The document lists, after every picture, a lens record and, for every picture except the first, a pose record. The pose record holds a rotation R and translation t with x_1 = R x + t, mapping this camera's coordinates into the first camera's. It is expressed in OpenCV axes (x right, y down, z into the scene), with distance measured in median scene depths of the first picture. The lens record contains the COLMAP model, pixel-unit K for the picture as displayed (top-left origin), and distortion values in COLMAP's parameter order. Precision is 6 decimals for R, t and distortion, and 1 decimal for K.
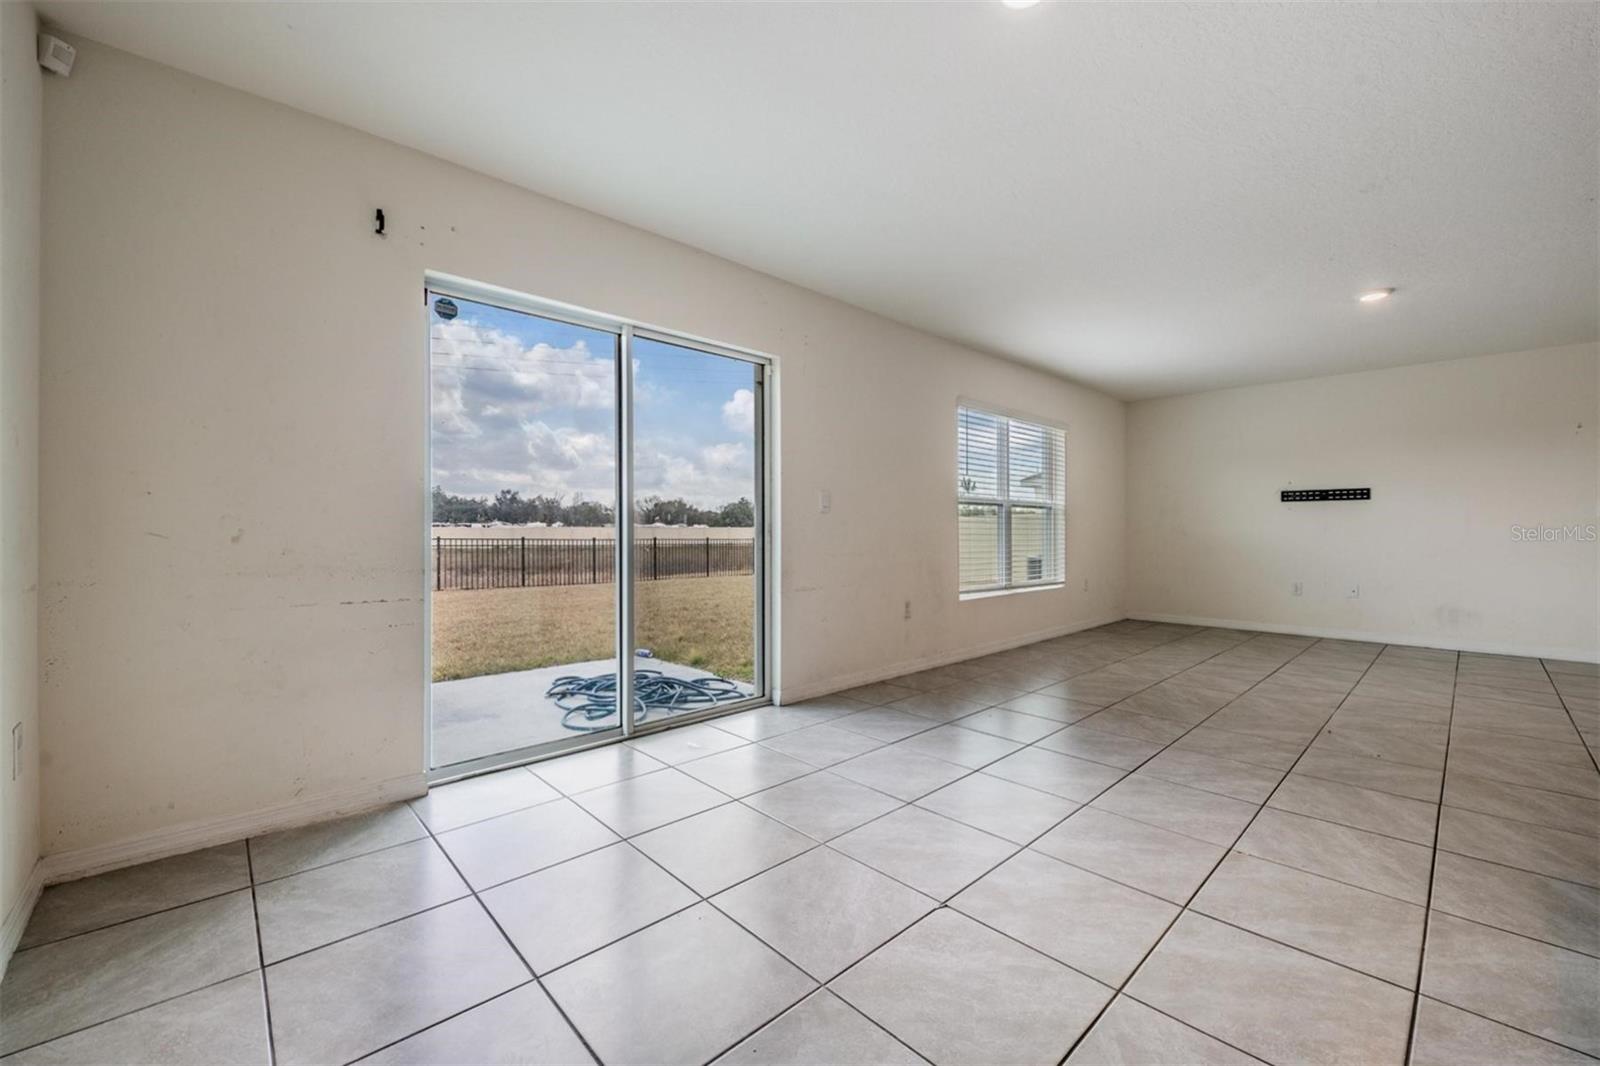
lens RADIAL K [[623.6, 0, 794.3], [0, 623.6, 548.9], [0, 0, 1]] dist [-0.011047, 0.000264]
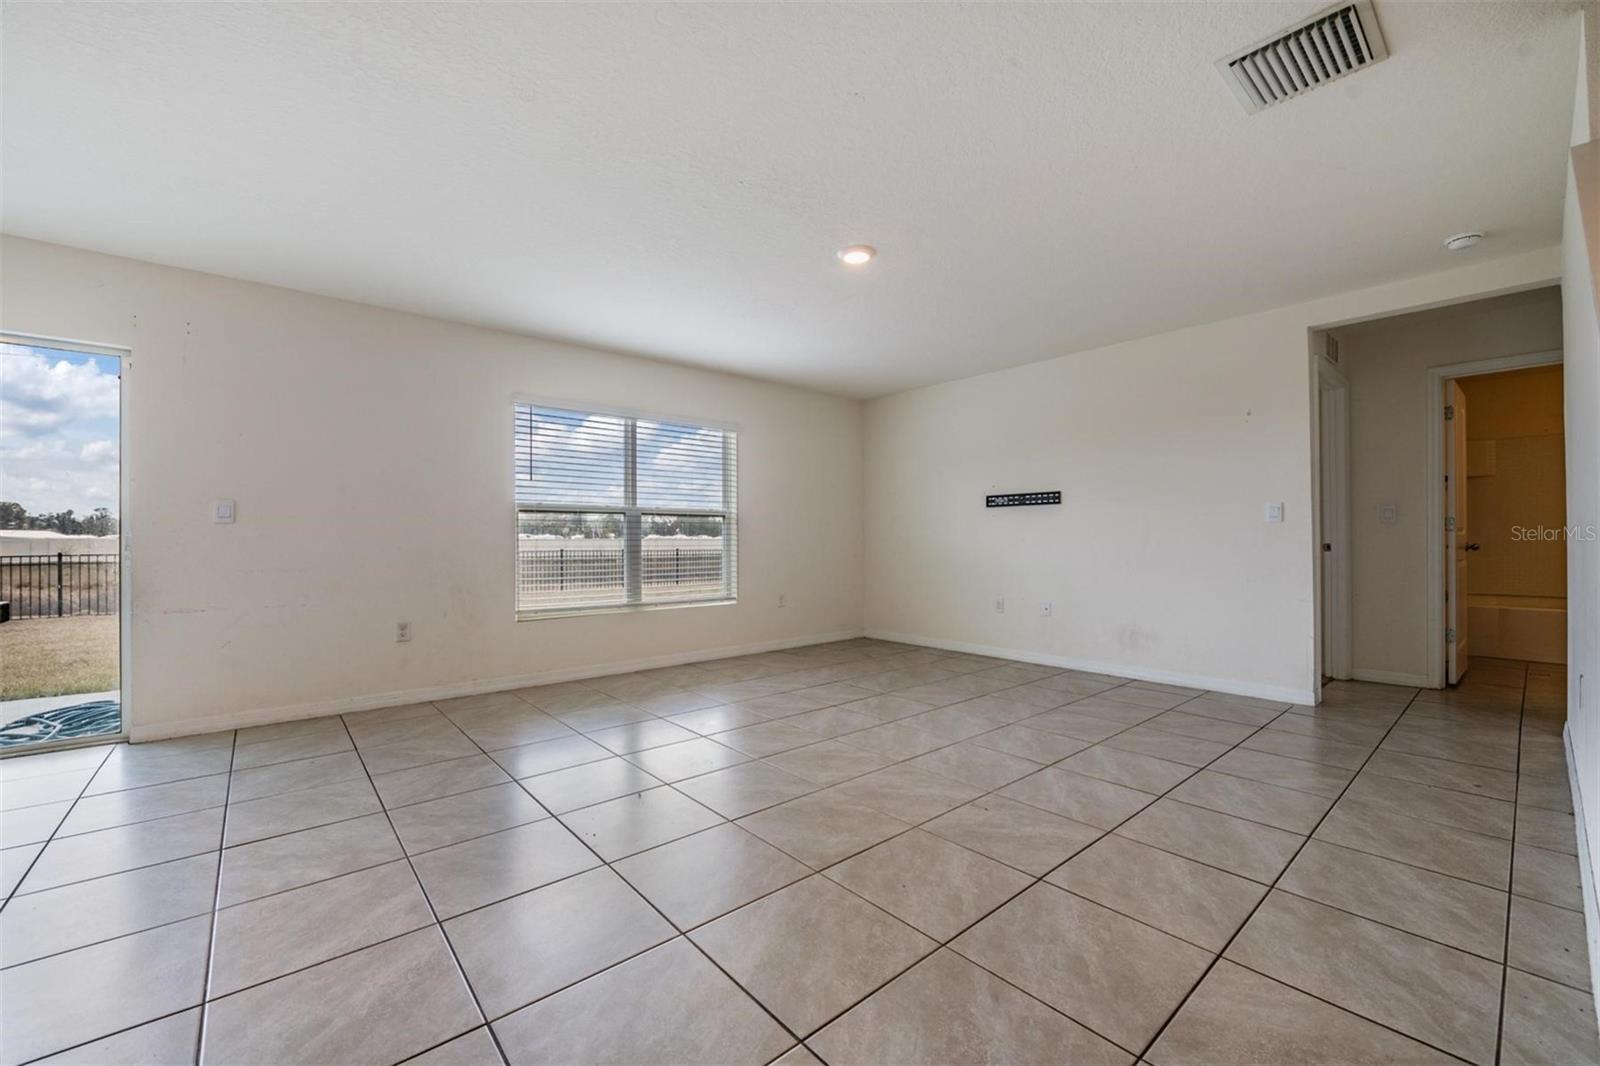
lens RADIAL K [[638.3, 0, 804.1], [0, 638.3, 539.0], [0, 0, 1]] dist [0.021490, 0.000149]
pose [[0.999621, -0.006412, -0.026775, 0.462227], [0.005537, 0.999453, -0.032603, -0.001417], [0.026970, 0.032442, 0.999110, 0.056904]]
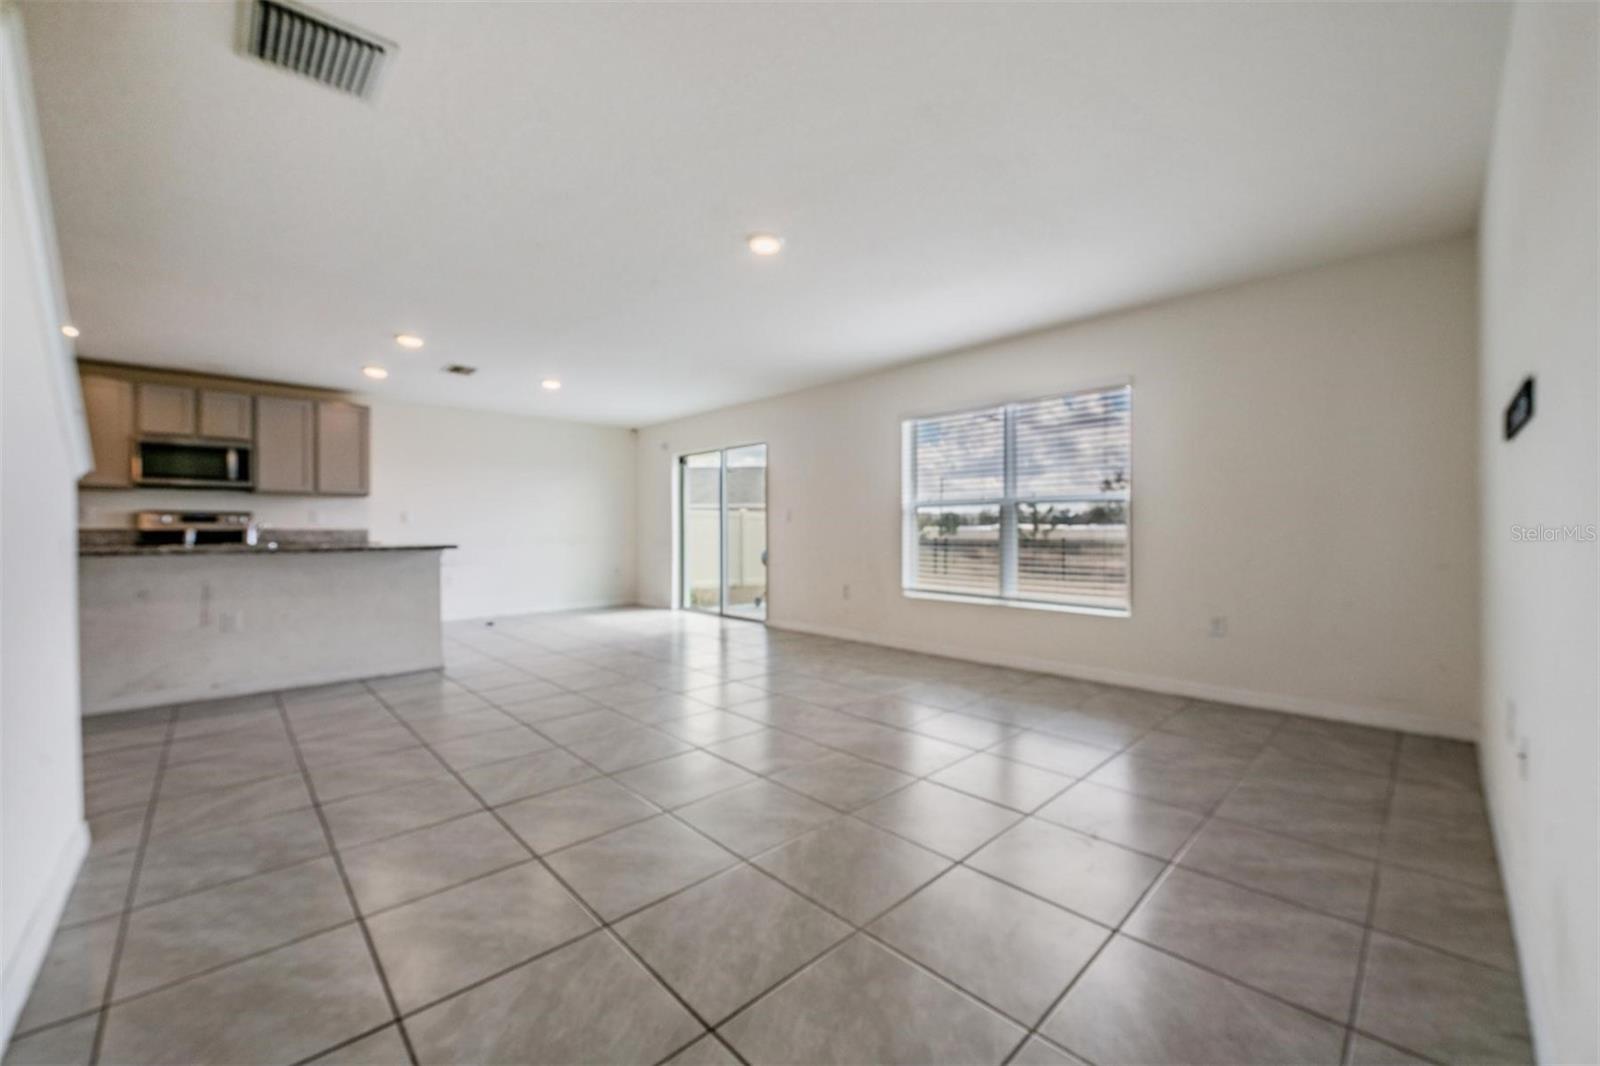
lens RADIAL K [[638.3, 0, 804.1], [0, 638.3, 539.0], [0, 0, 1]] dist [0.021490, 0.000149]
pose [[-0.016357, 0.006152, -0.999847, 0.940350], [-0.024186, 0.999686, 0.006546, -0.014775], [0.999574, 0.024290, -0.016203, 0.552292]]
